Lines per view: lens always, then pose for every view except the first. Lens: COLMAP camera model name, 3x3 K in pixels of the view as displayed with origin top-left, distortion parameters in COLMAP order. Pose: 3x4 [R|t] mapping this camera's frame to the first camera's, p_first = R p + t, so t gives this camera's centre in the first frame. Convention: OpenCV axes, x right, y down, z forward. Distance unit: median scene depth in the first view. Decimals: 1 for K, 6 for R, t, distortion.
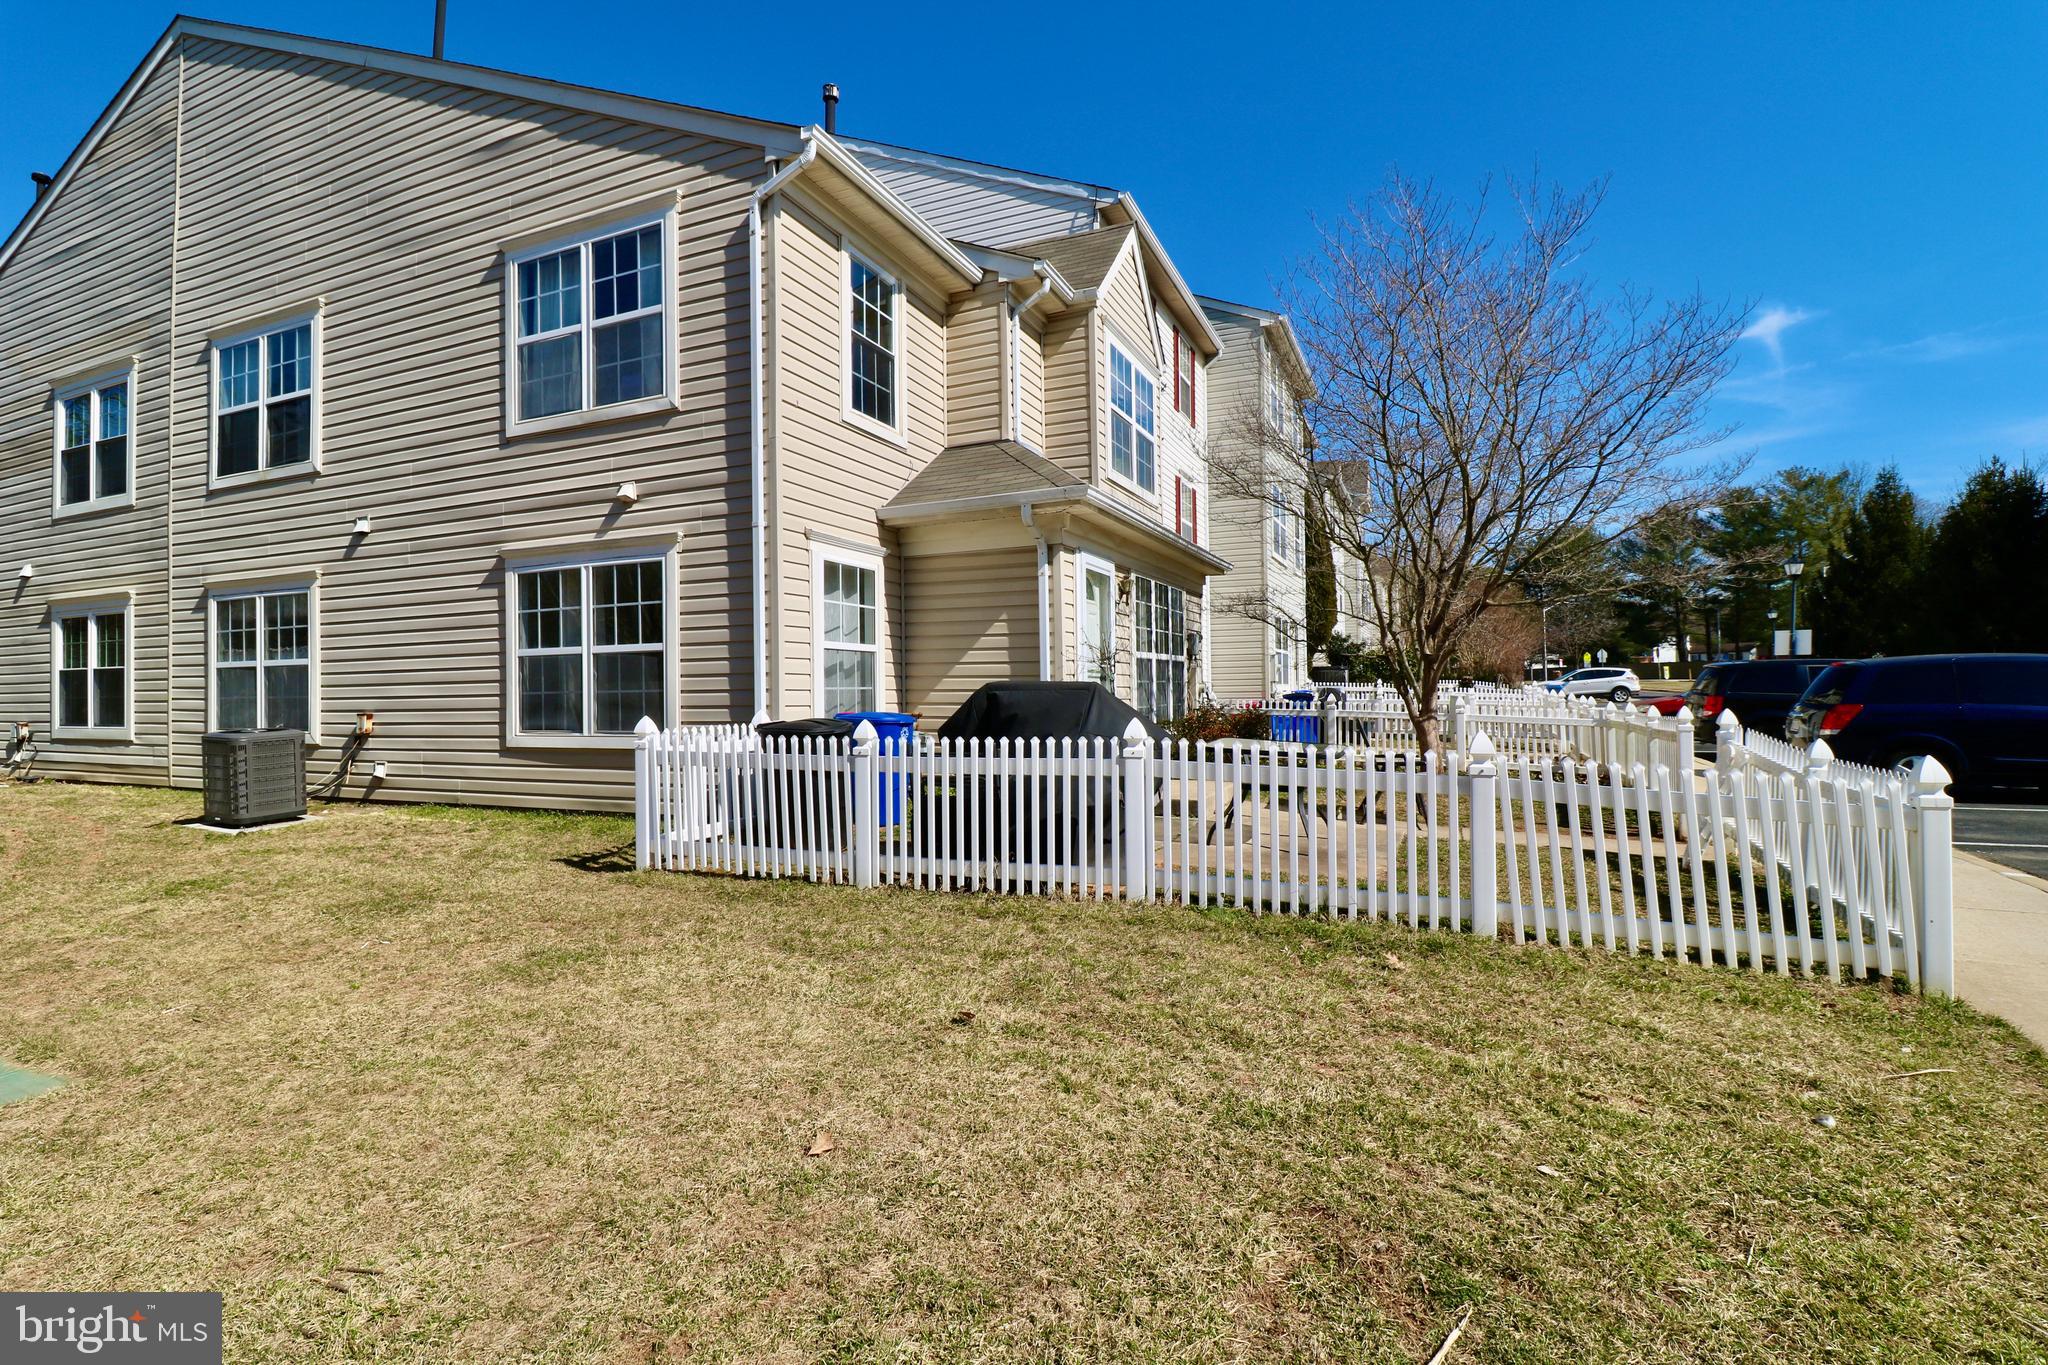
lens RADIAL K [[910.2, 0, 1037.3], [0, 910.2, 686.2], [0, 0, 1]] dist [0.004606, 0.000260]
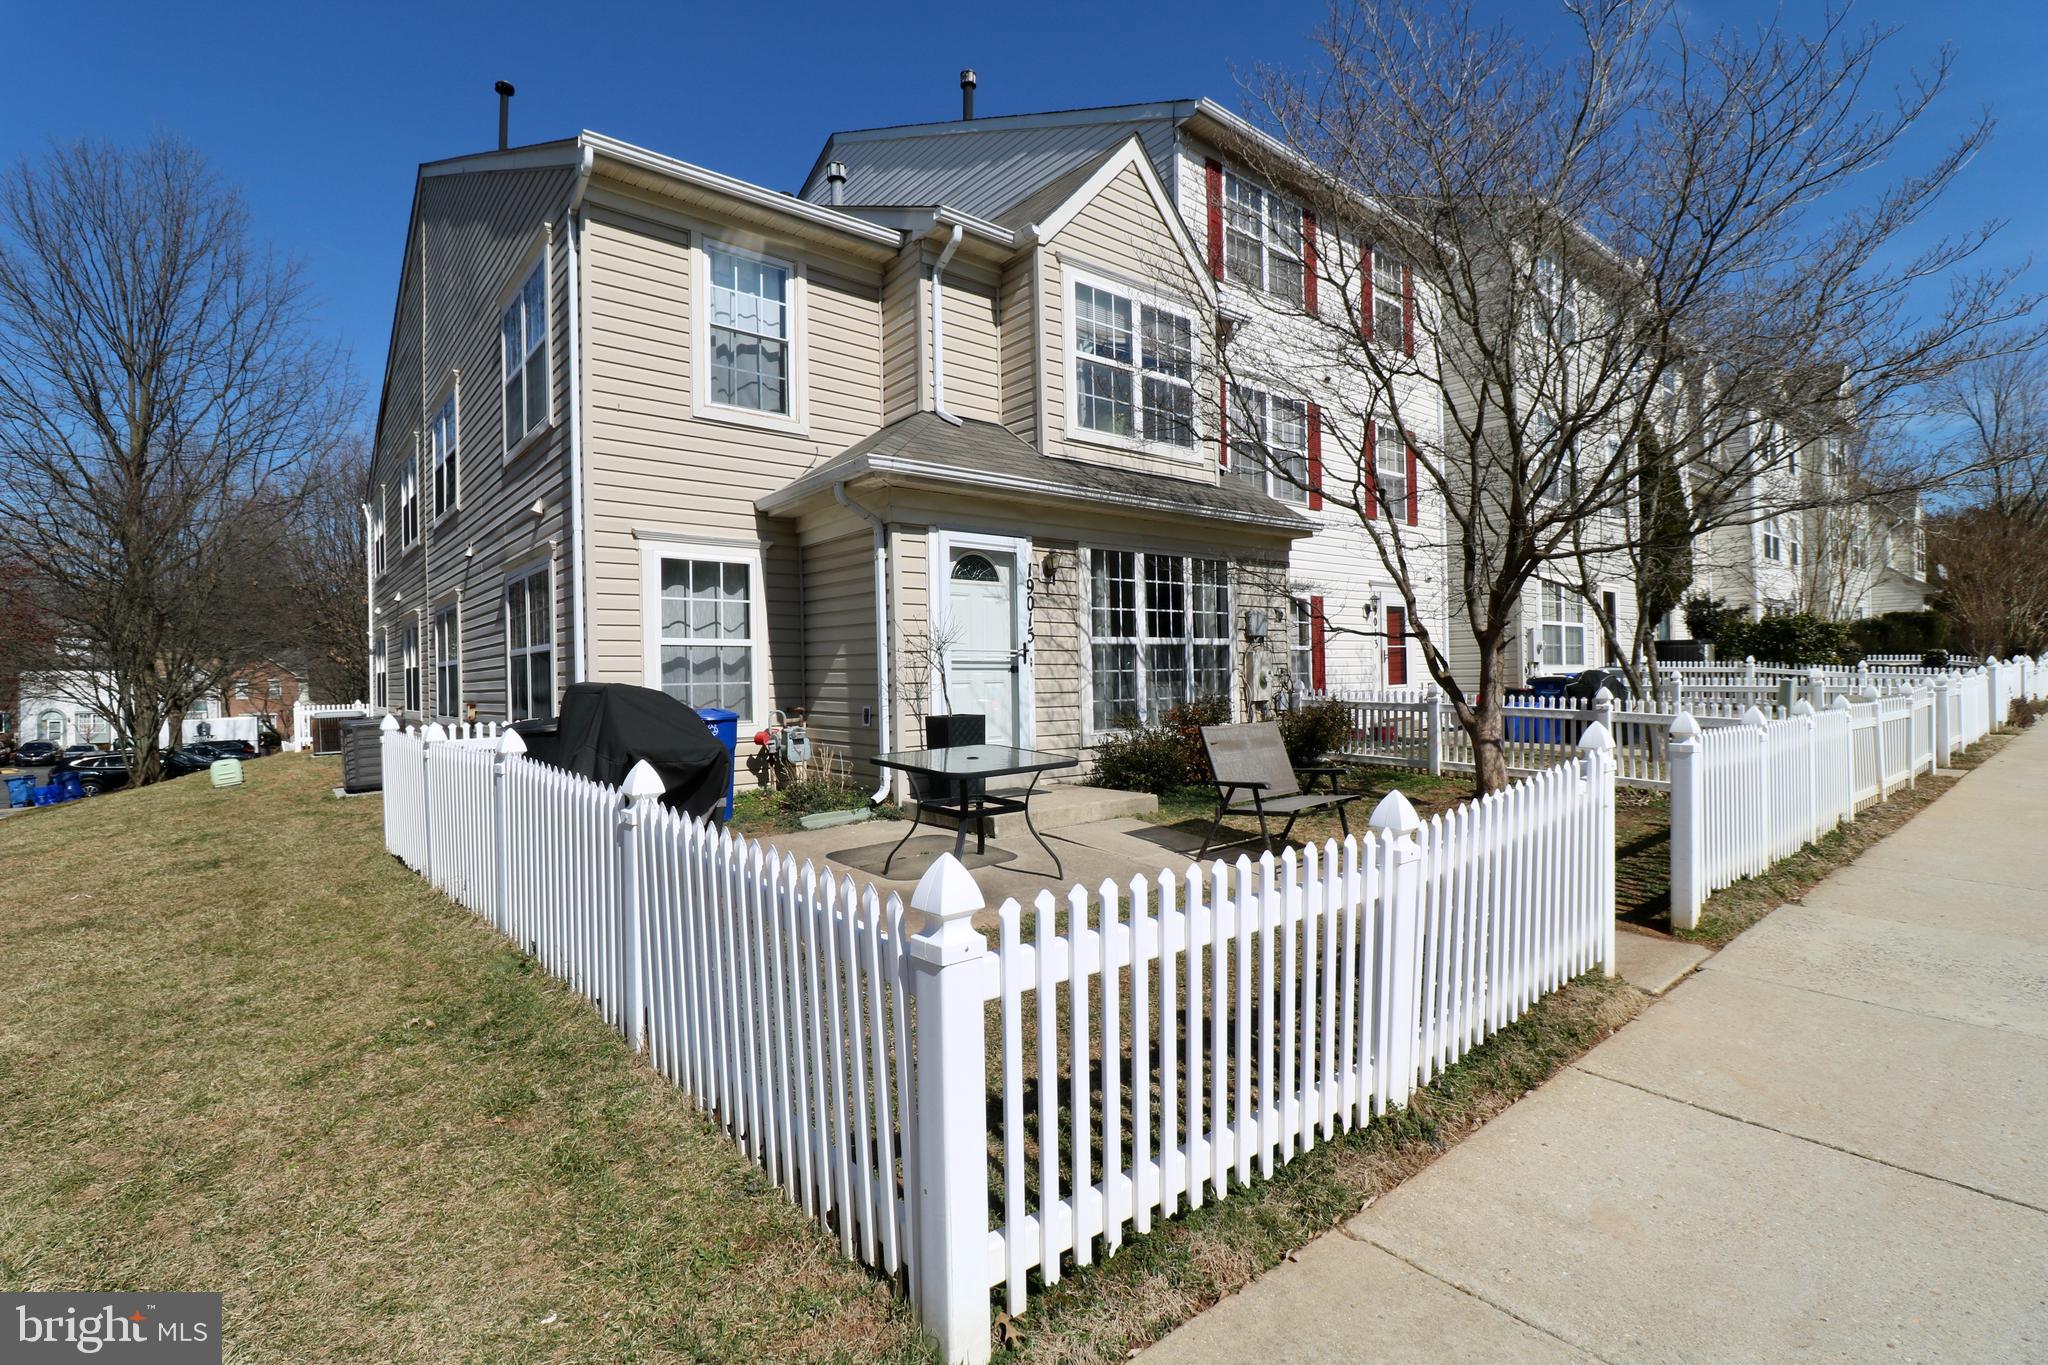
lens RADIAL K [[910.2, 0, 1025.3], [0, 910.2, 674.4], [0, 0, 1]] dist [0.004606, 0.000260]
pose [[0.896940, -0.001147, -0.442151, 0.517635], [0.005168, 0.999956, 0.007890, -0.013601], [0.442122, -0.009362, 0.896906, 0.243641]]
